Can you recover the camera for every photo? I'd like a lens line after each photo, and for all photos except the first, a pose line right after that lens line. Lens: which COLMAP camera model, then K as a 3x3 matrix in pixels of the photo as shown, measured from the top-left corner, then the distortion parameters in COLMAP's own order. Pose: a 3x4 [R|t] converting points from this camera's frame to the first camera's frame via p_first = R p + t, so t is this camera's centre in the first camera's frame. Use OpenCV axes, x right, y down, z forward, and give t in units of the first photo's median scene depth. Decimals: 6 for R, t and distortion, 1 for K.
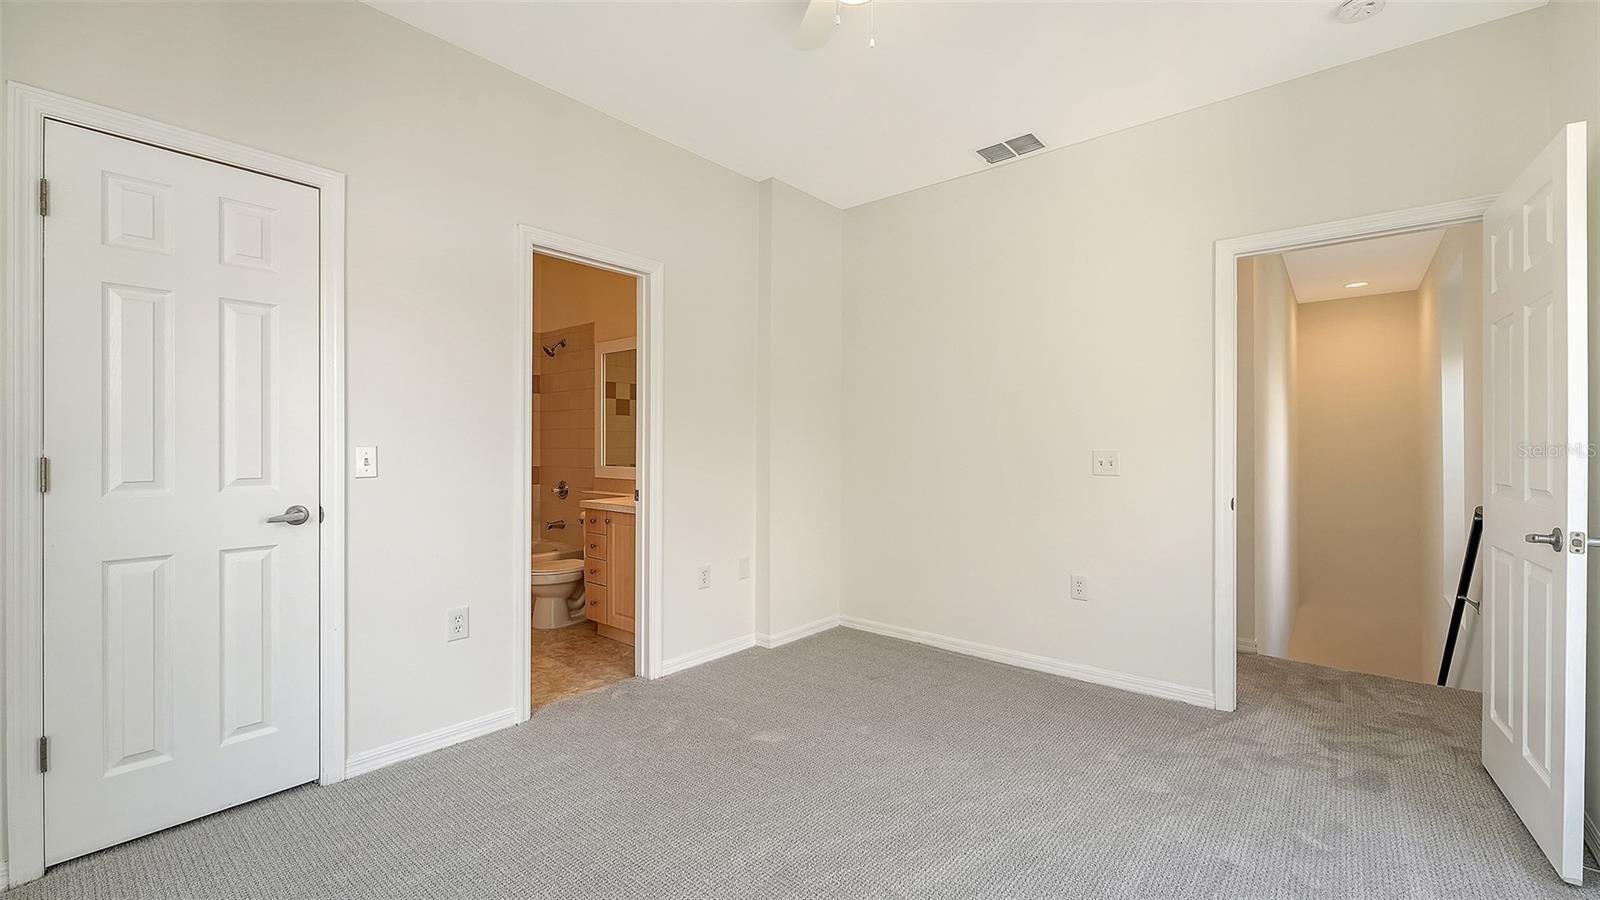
lens RADIAL K [[649.4, 0, 794.3], [0, 649.4, 453.4], [0, 0, 1]] dist [0.000419, -0.000016]
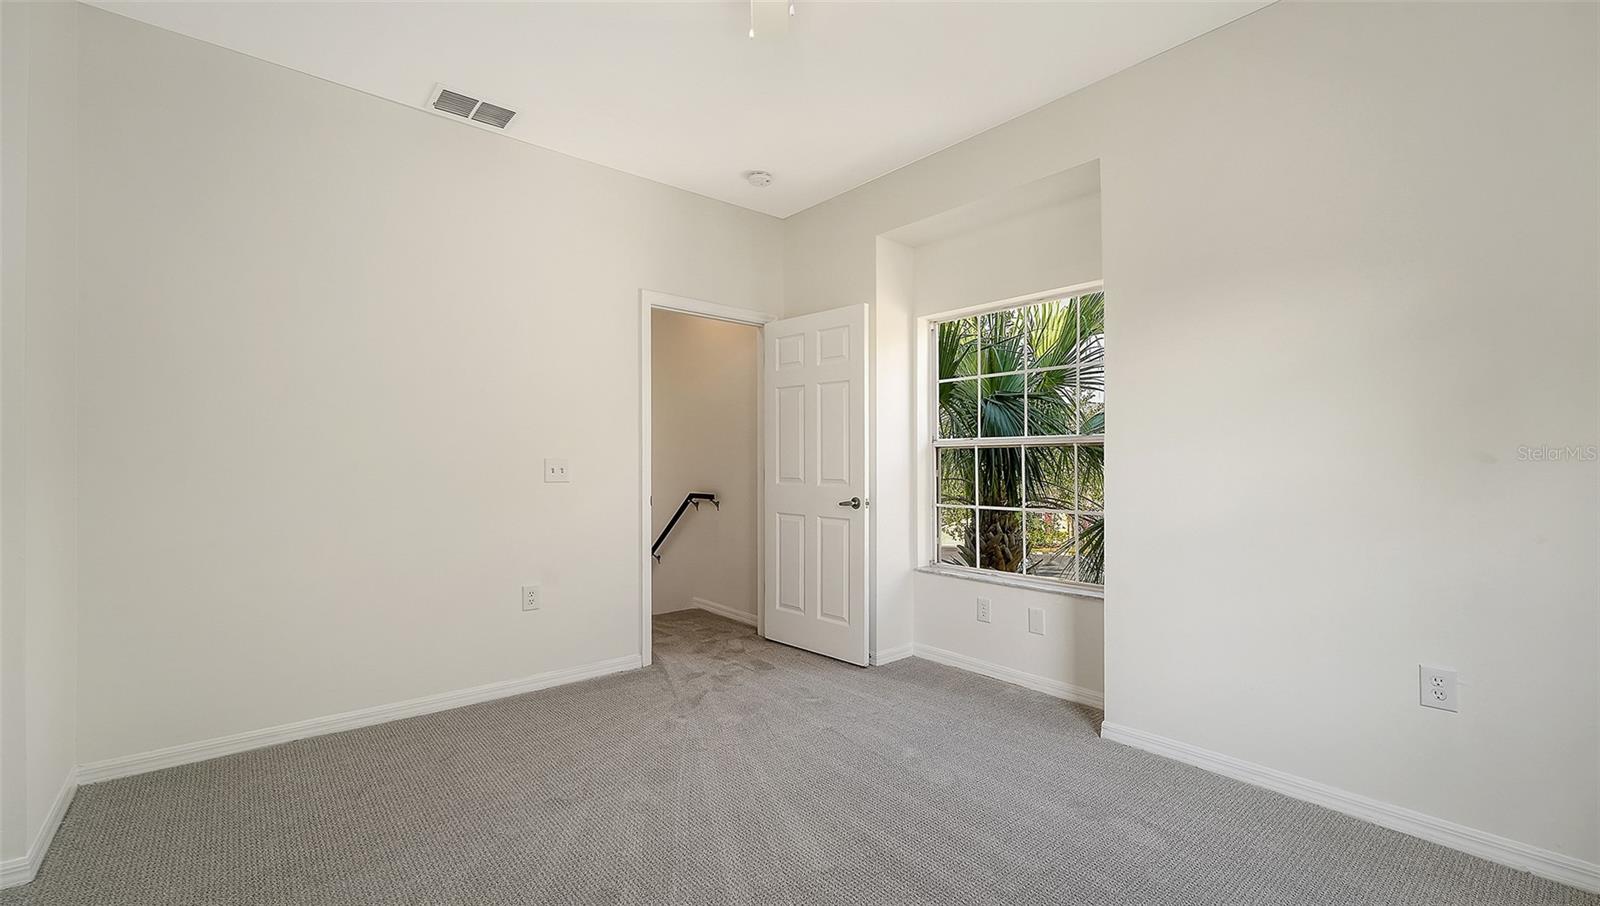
lens RADIAL K [[655.5, 0, 796.9], [0, 655.5, 459.9], [0, 0, 1]] dist [0.001298, 0.000072]
pose [[0.164478, 0.000892, 0.986380, -0.743530], [-0.000982, 0.999999, -0.000741, -0.001146], [-0.986380, -0.000847, 0.164479, 0.697462]]
